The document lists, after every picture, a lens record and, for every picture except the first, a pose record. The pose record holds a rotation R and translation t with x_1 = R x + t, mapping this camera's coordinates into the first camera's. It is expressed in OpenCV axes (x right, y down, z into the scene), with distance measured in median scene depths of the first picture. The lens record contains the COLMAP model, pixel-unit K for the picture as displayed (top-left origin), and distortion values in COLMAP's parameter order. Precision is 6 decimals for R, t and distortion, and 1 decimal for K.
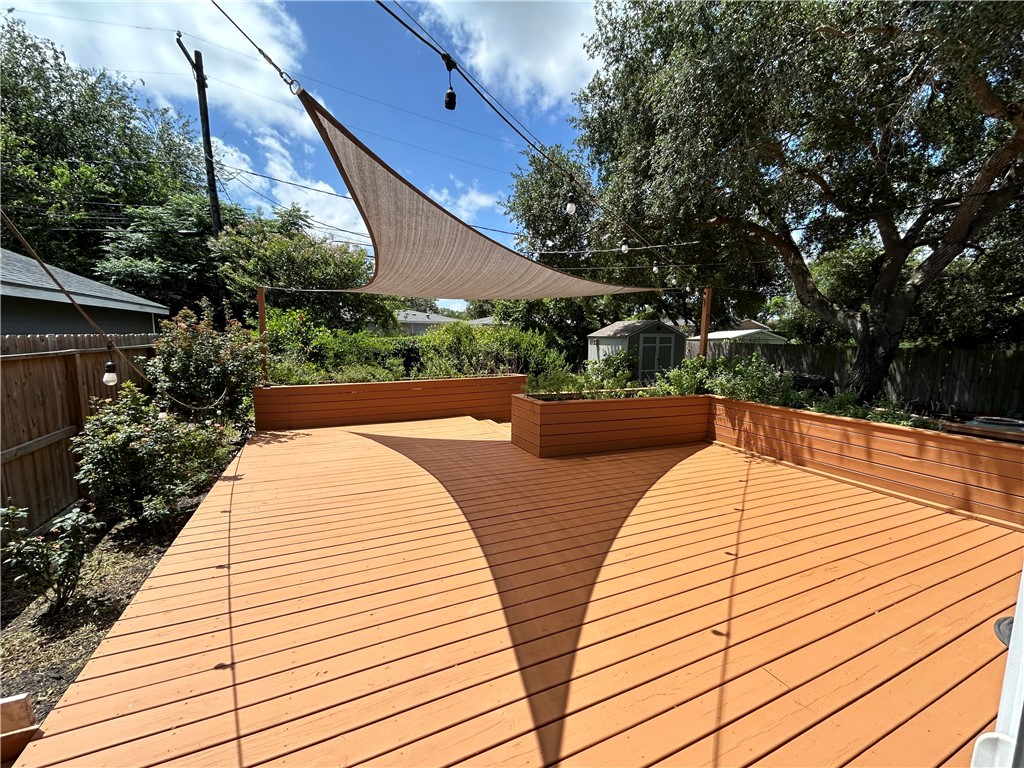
lens RADIAL K [[414.4, 0, 509.7], [0, 414.4, 386.0], [0, 0, 1]] dist [0.001183, -0.000209]
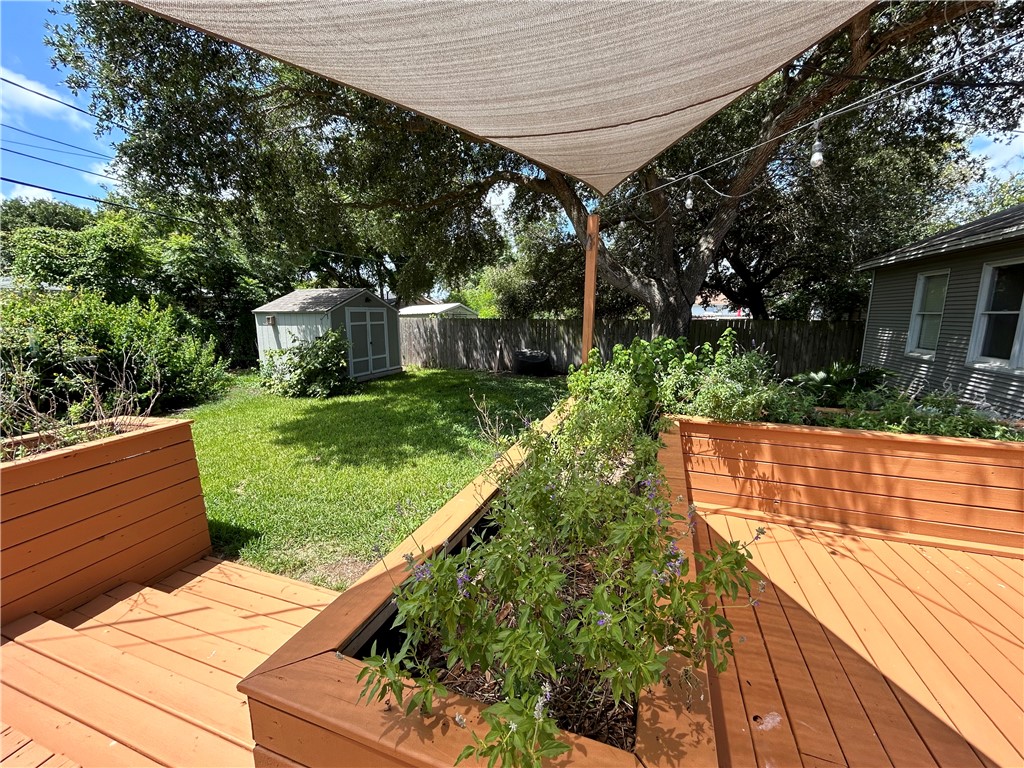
lens RADIAL K [[414.4, 0, 515.6], [0, 414.4, 381.6], [0, 0, 1]] dist [0.001183, -0.000209]
pose [[0.680085, -0.127439, 0.721972, -0.008263], [0.096063, 0.991776, 0.084574, -0.034770], [-0.726813, 0.011837, 0.686734, 0.320471]]
